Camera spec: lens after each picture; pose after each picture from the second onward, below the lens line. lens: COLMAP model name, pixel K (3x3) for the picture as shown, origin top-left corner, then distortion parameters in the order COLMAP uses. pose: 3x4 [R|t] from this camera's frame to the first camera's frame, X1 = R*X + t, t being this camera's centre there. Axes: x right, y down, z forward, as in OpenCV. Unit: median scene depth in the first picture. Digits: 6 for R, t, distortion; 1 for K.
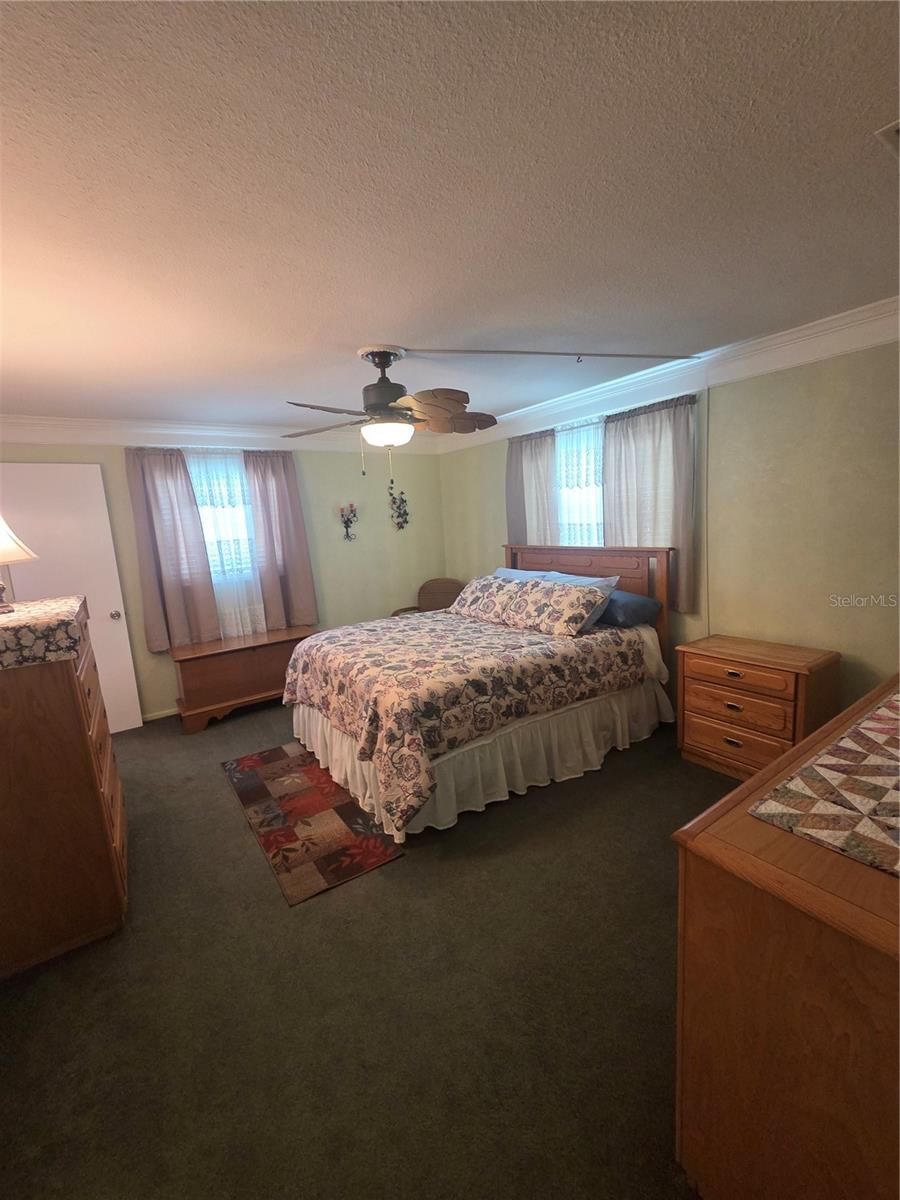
lens RADIAL K [[492.9, 0, 449.8], [0, 492.9, 604.8], [0, 0, 1]] dist [-0.002348, -0.000161]
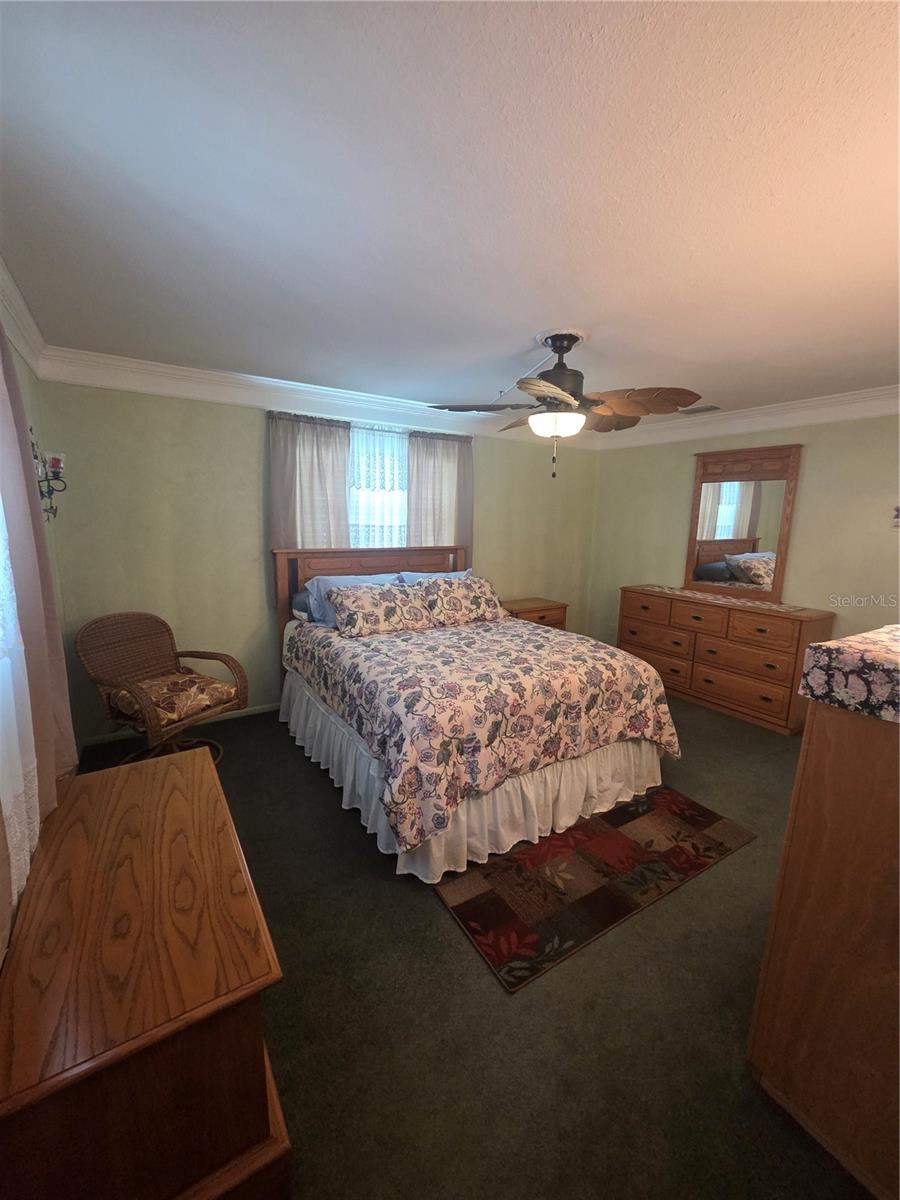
lens RADIAL K [[492.9, 0, 459.7], [0, 492.9, 599.9], [0, 0, 1]] dist [-0.002348, -0.000161]
pose [[0.033334, -0.115491, 0.992749, -0.825939], [0.147781, 0.982952, 0.109389, -0.109732], [-0.988458, 0.143063, 0.049833, 0.882199]]
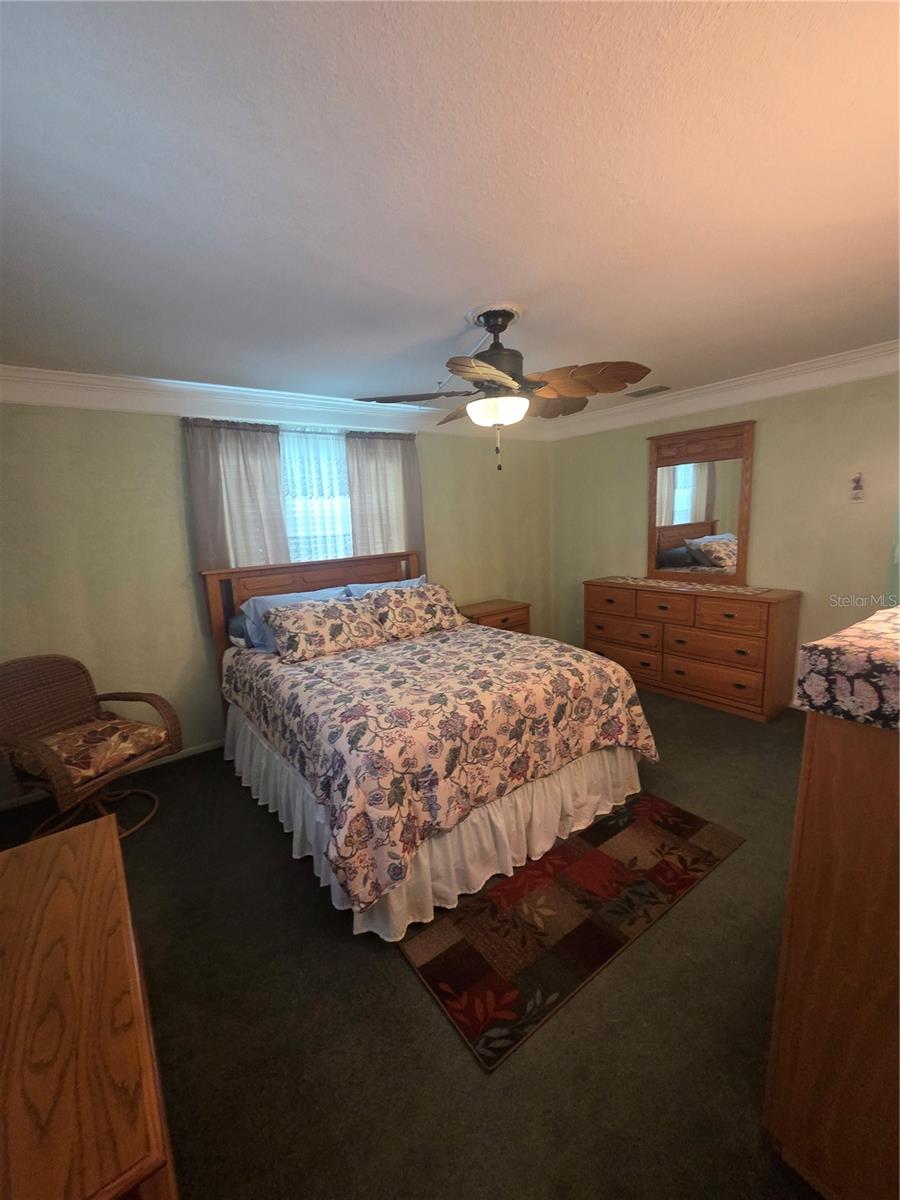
lens RADIAL K [[492.9, 0, 457.8], [0, 492.9, 605.1], [0, 0, 1]] dist [-0.002348, -0.000161]
pose [[-0.034849, -0.122088, 0.991907, -0.754982], [0.220029, 0.967220, 0.126780, -0.108049], [-0.974871, 0.222667, -0.006844, 0.854914]]
